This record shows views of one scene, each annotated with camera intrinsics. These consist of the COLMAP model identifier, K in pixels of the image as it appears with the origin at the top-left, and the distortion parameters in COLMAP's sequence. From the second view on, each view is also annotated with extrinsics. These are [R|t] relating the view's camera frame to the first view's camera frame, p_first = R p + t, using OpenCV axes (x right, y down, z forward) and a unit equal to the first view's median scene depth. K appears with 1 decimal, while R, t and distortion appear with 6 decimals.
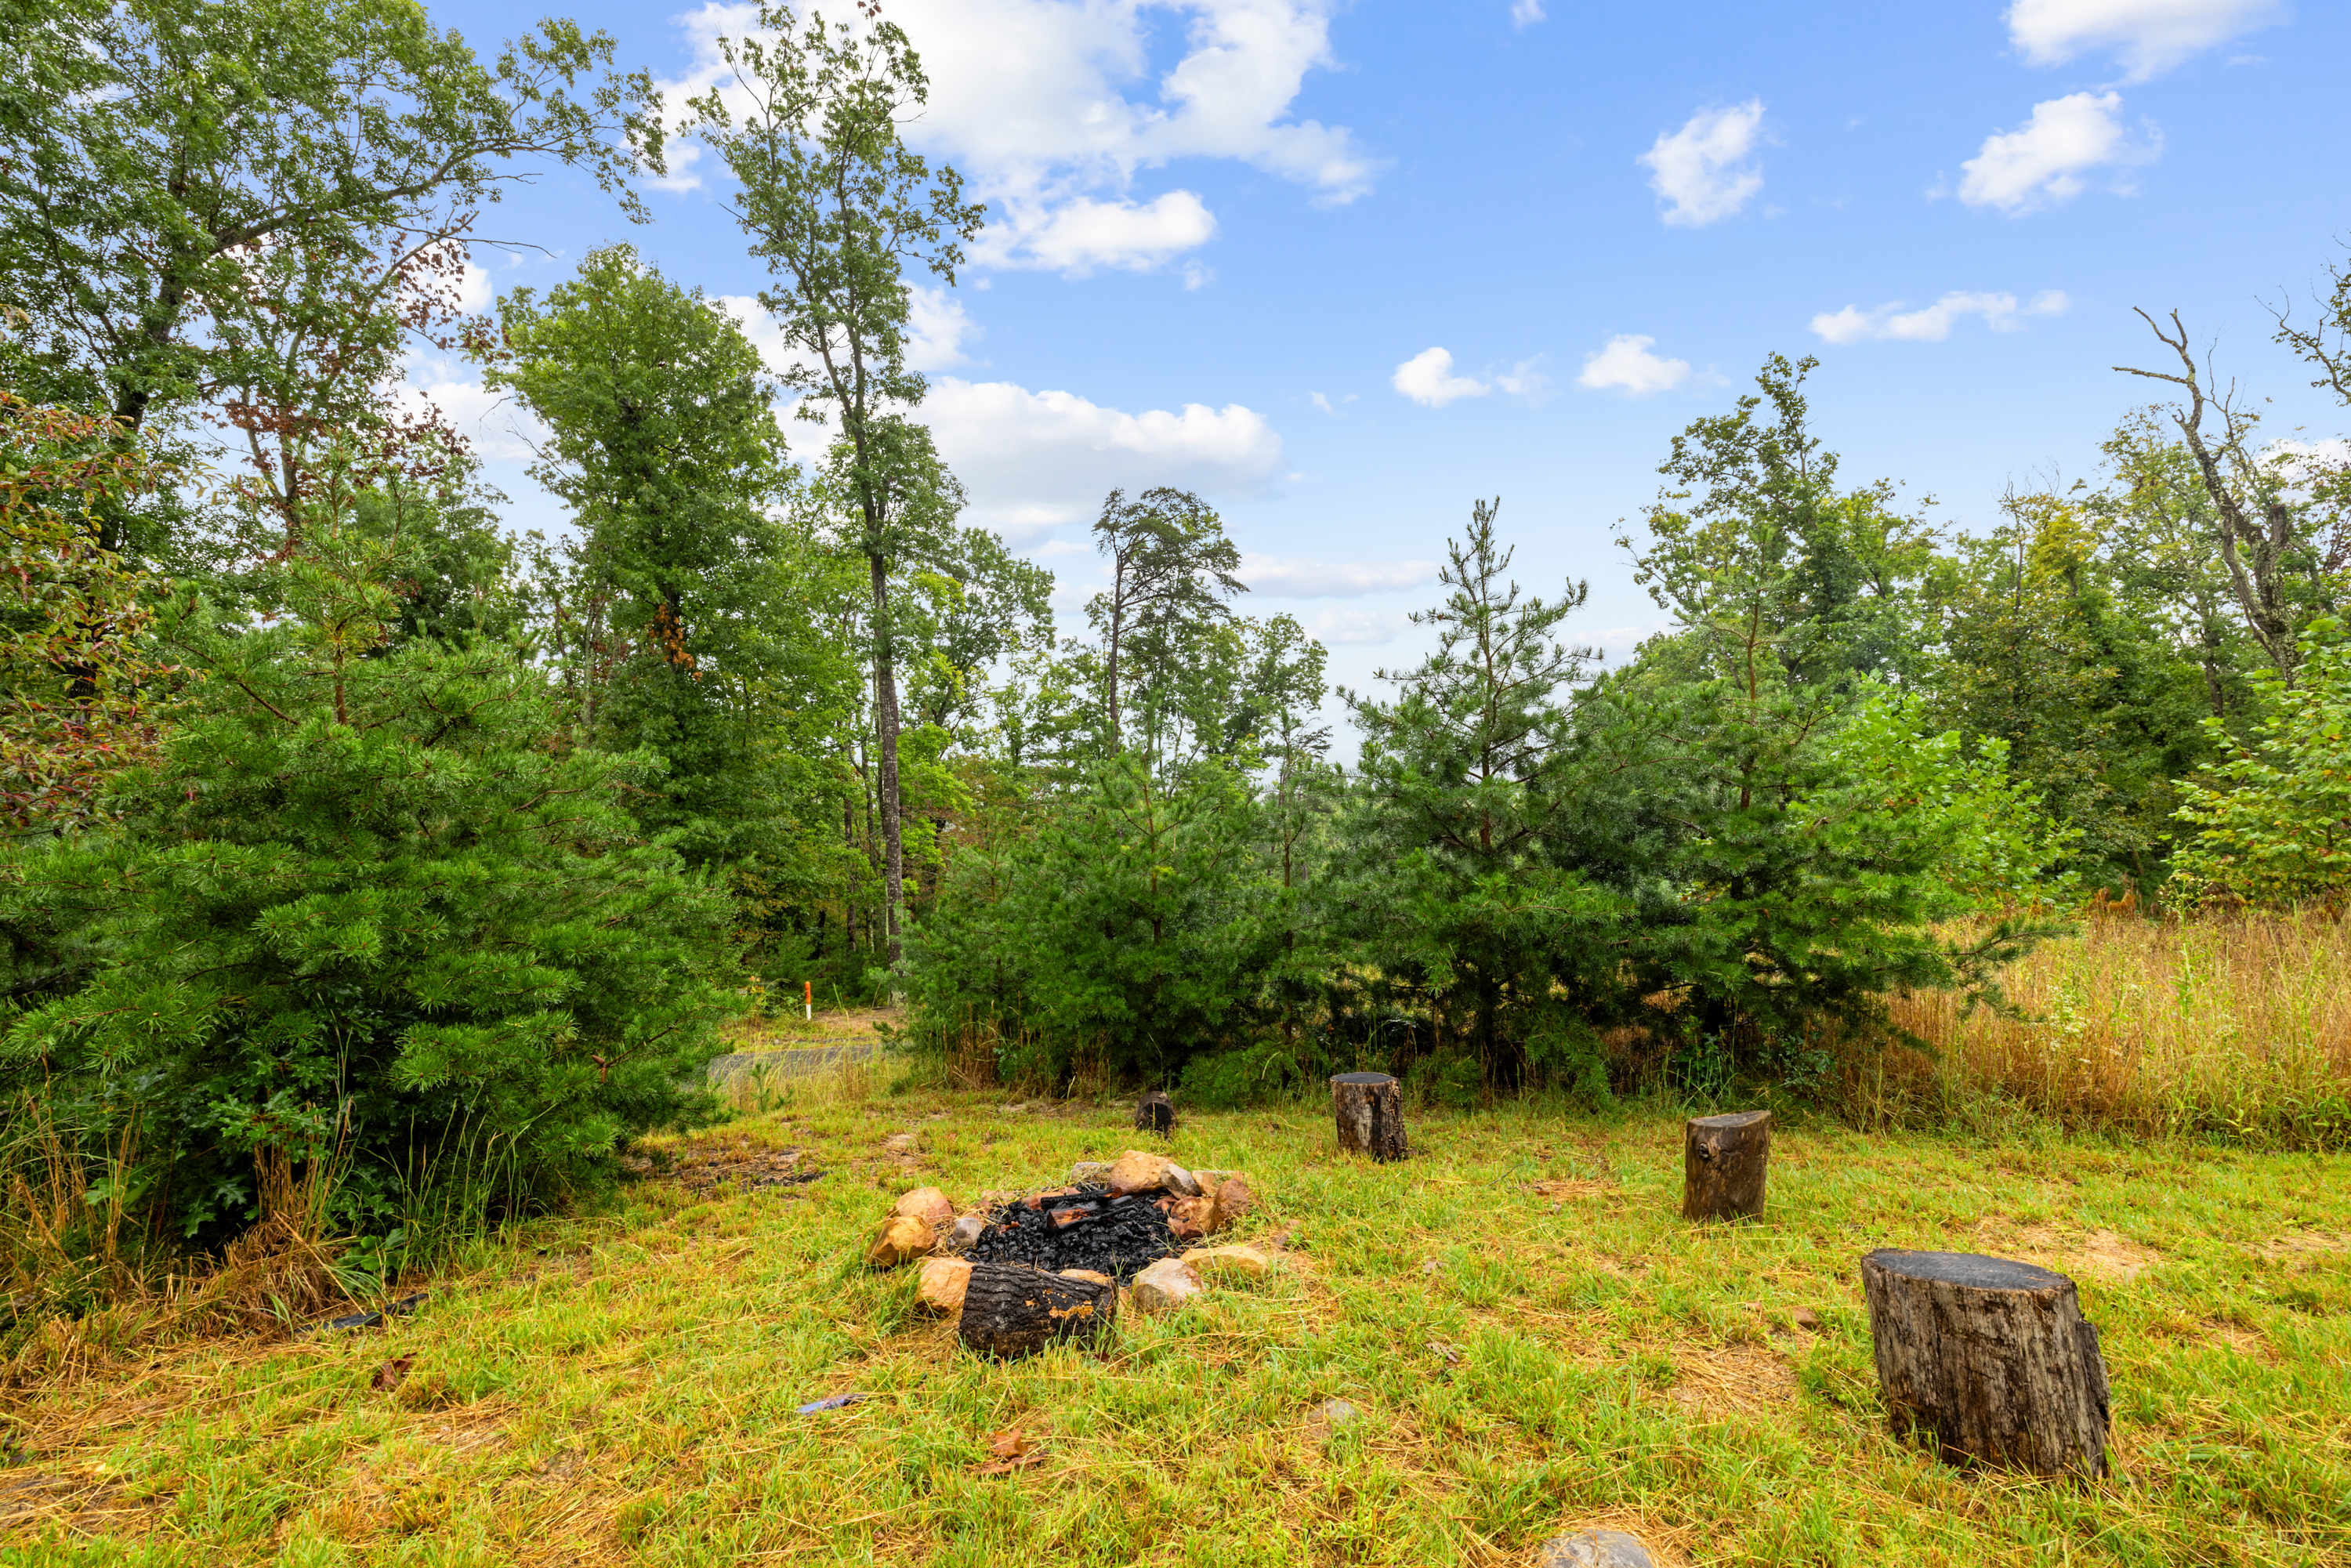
lens RADIAL K [[994.1, 0, 1170.8], [0, 994.1, 803.9], [0, 0, 1]] dist [-0.000570, 0.000400]
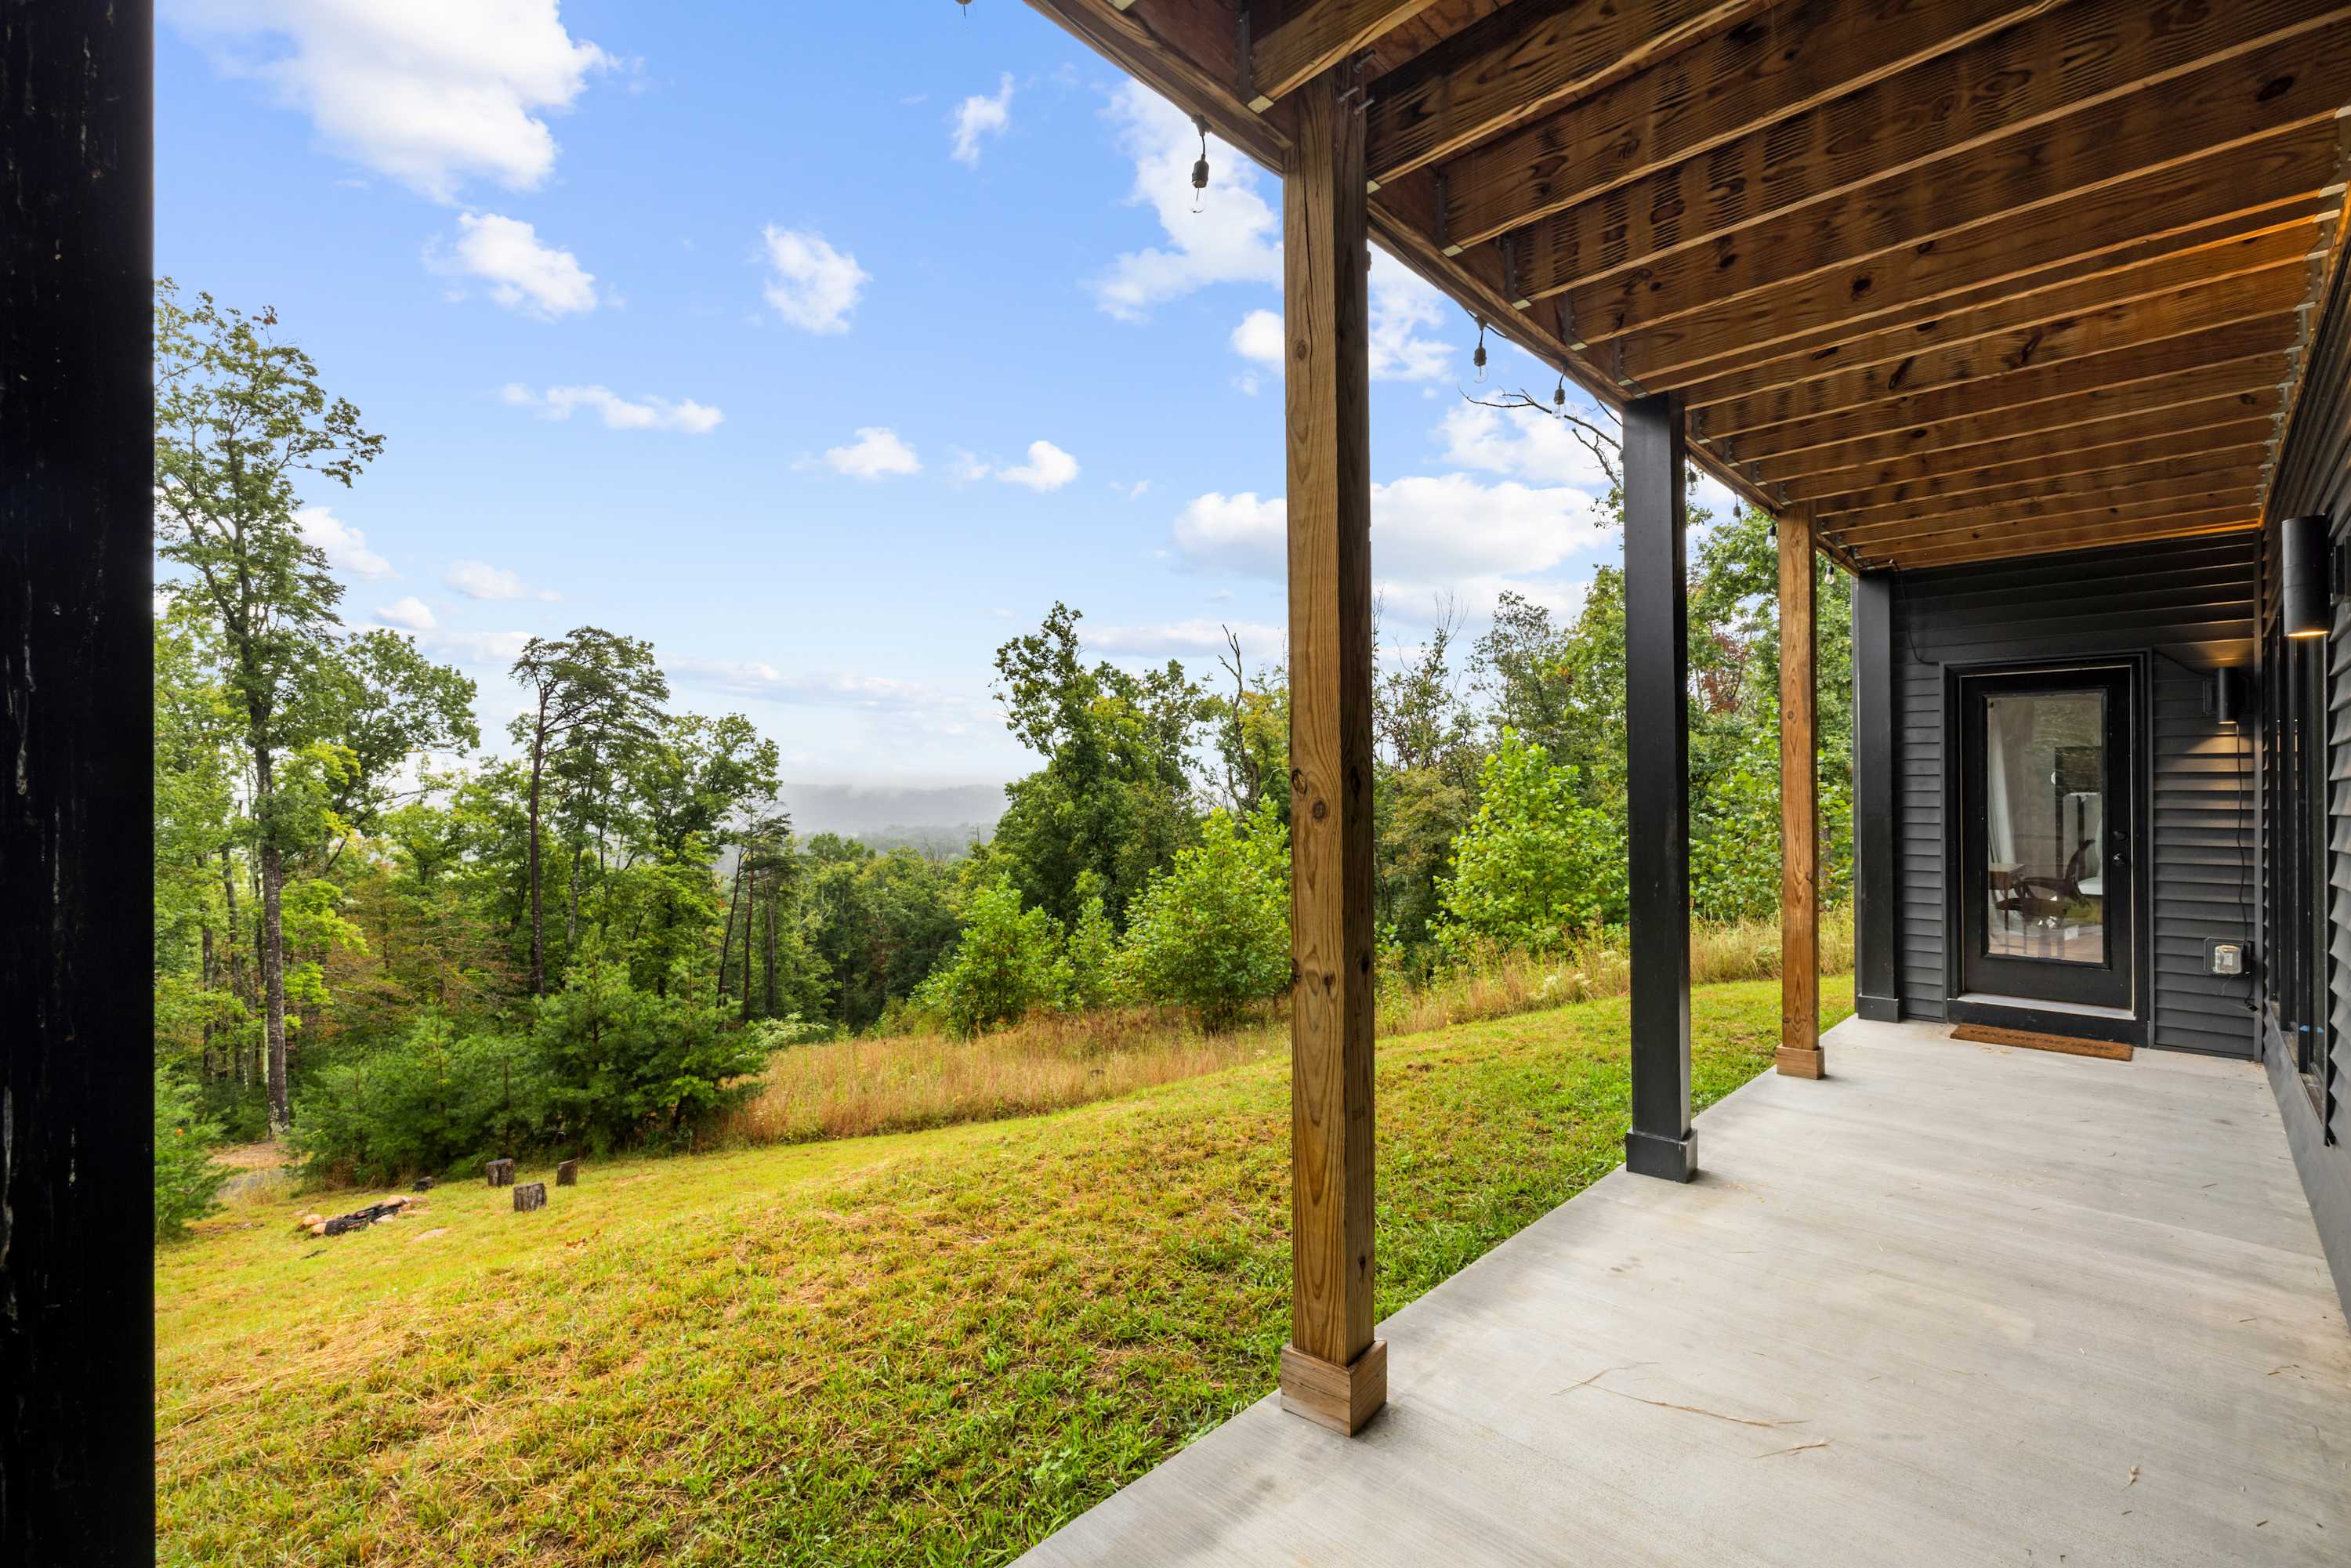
lens RADIAL K [[1022.9, 0, 1181.8], [0, 1022.9, 807.1], [0, 0, 1]] dist [0.000937, 0.000529]
pose [[0.894318, 0.007200, 0.447373, 0.073046], [0.007896, 0.999461, -0.031870, -0.076911], [-0.447362, 0.032035, 0.893779, -0.308191]]
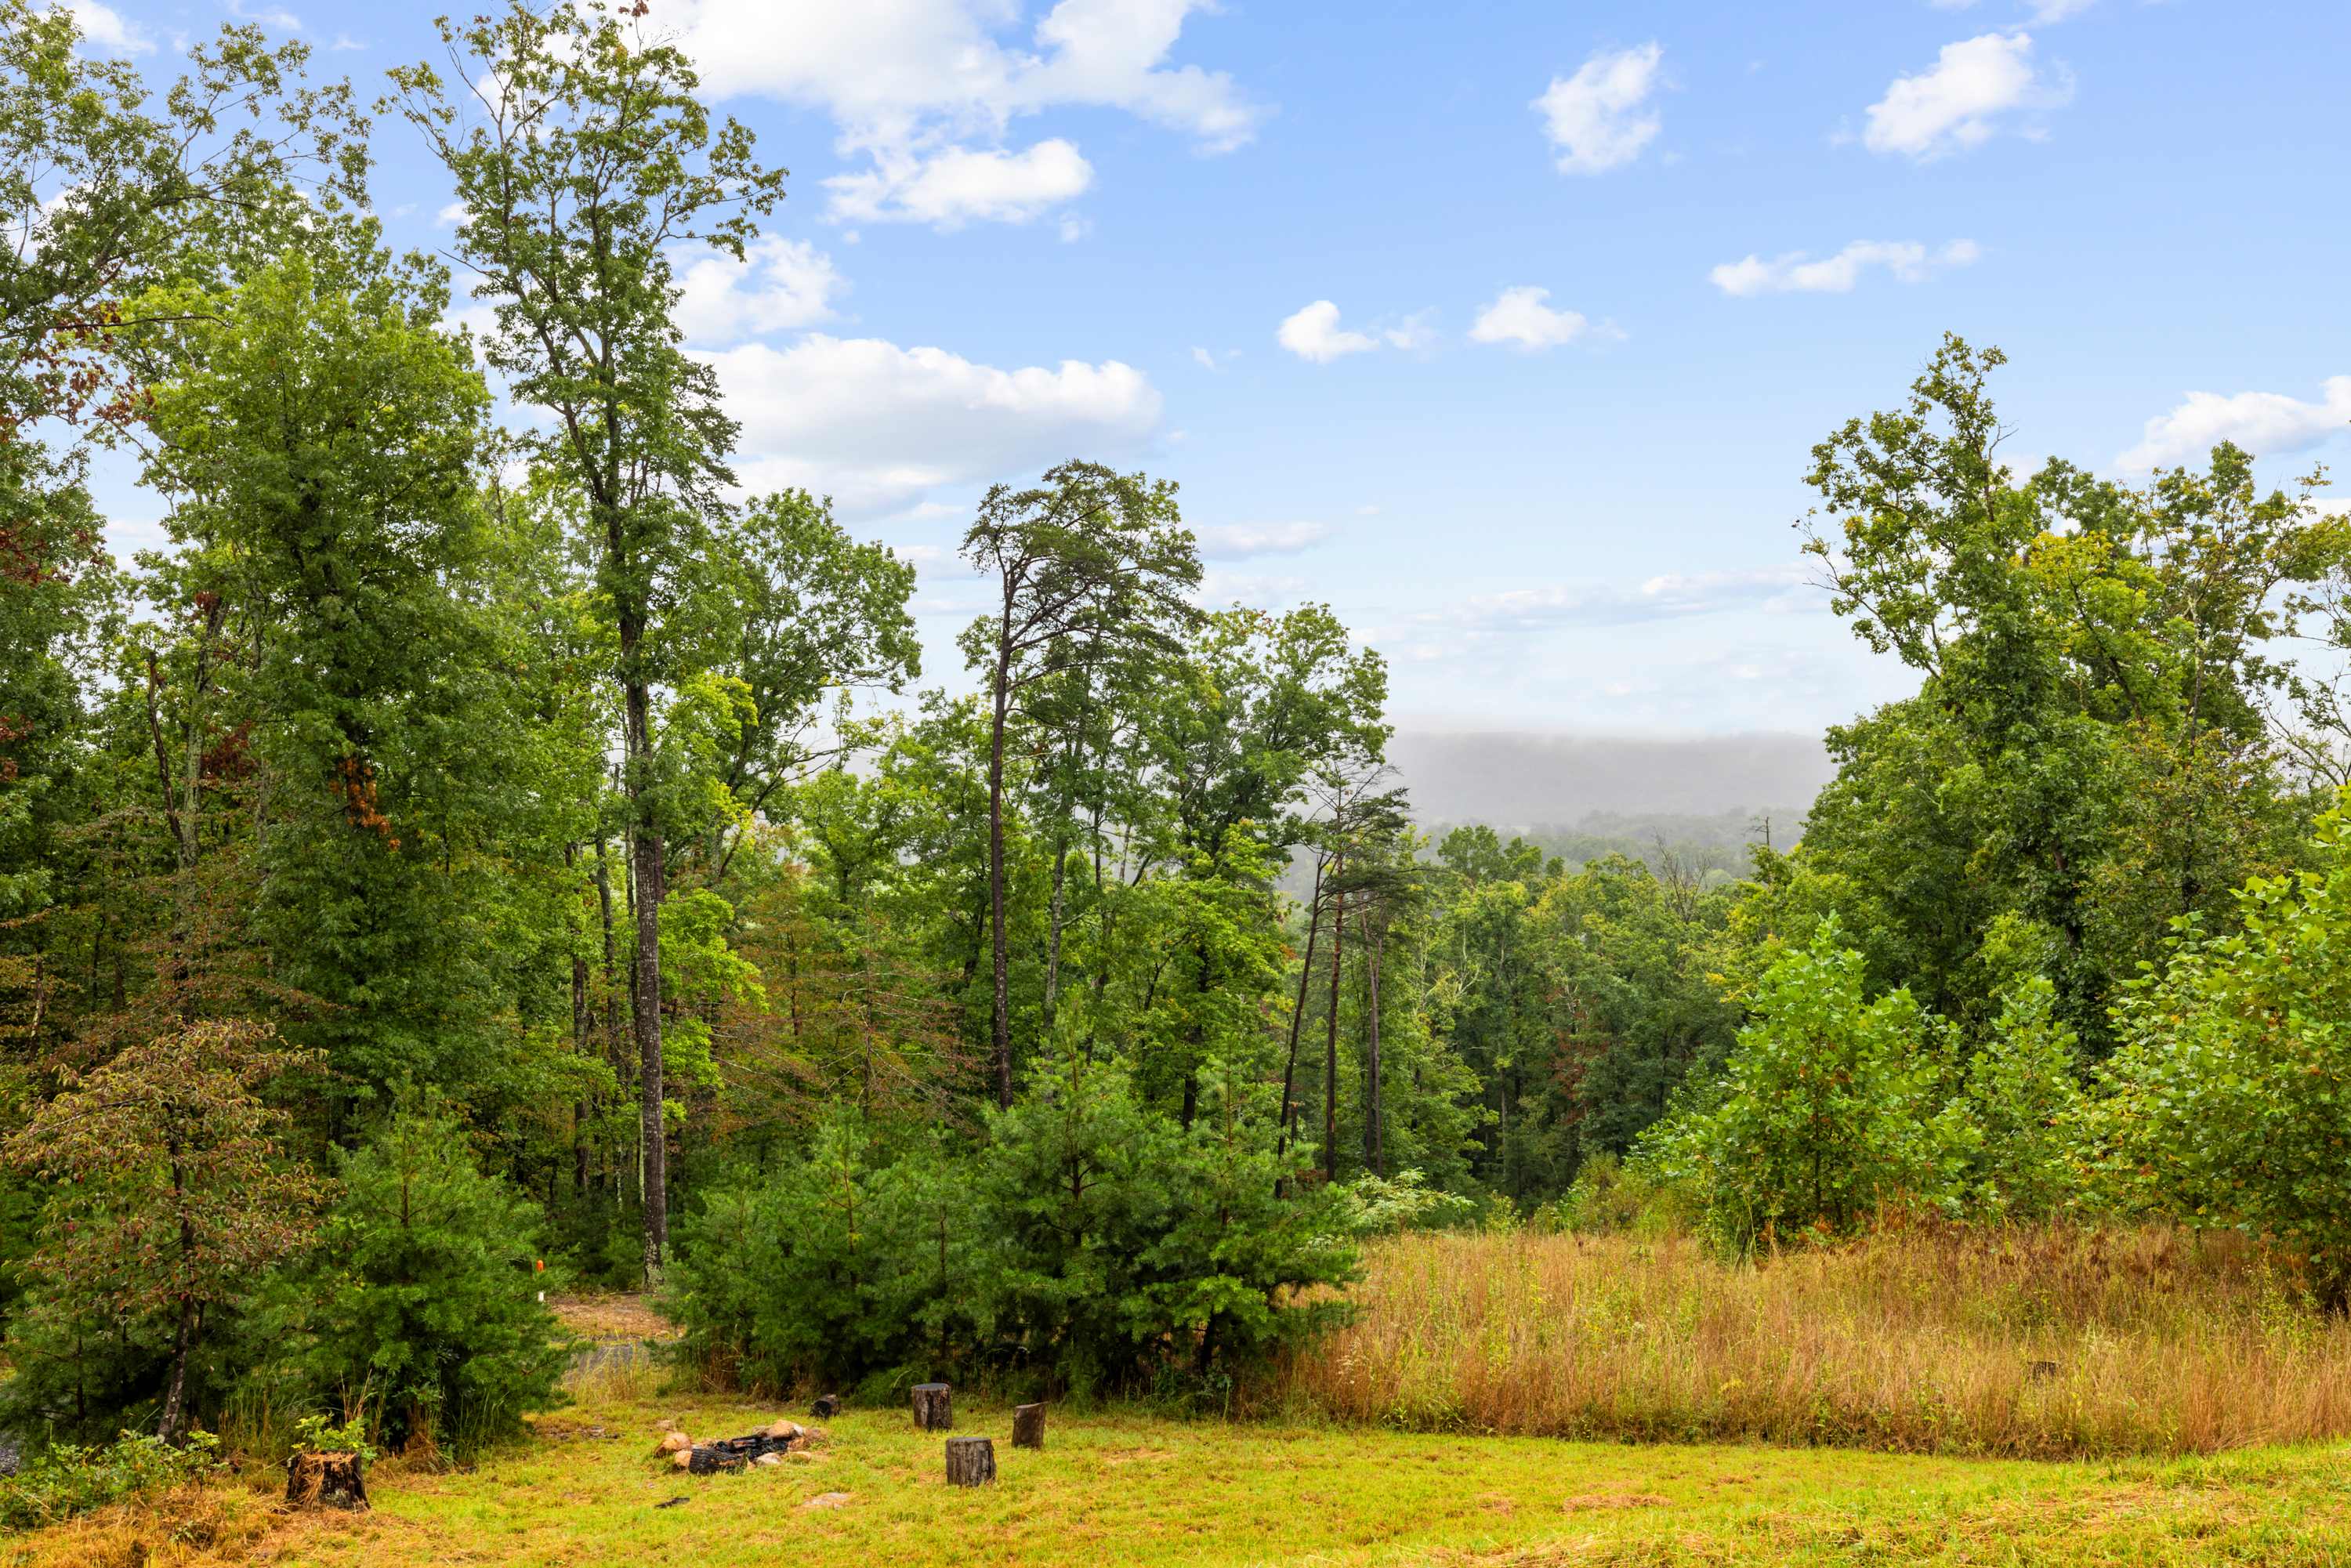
lens RADIAL K [[2029.1, 0, 1169.2], [0, 2029.1, 815.5], [0, 0, 1]] dist [-0.001144, 0.015457]
pose [[0.999790, 0.008610, -0.018576, 0.075660], [-0.008839, 0.999885, -0.012296, -0.077437], [0.018468, 0.012457, 0.999752, -0.289792]]
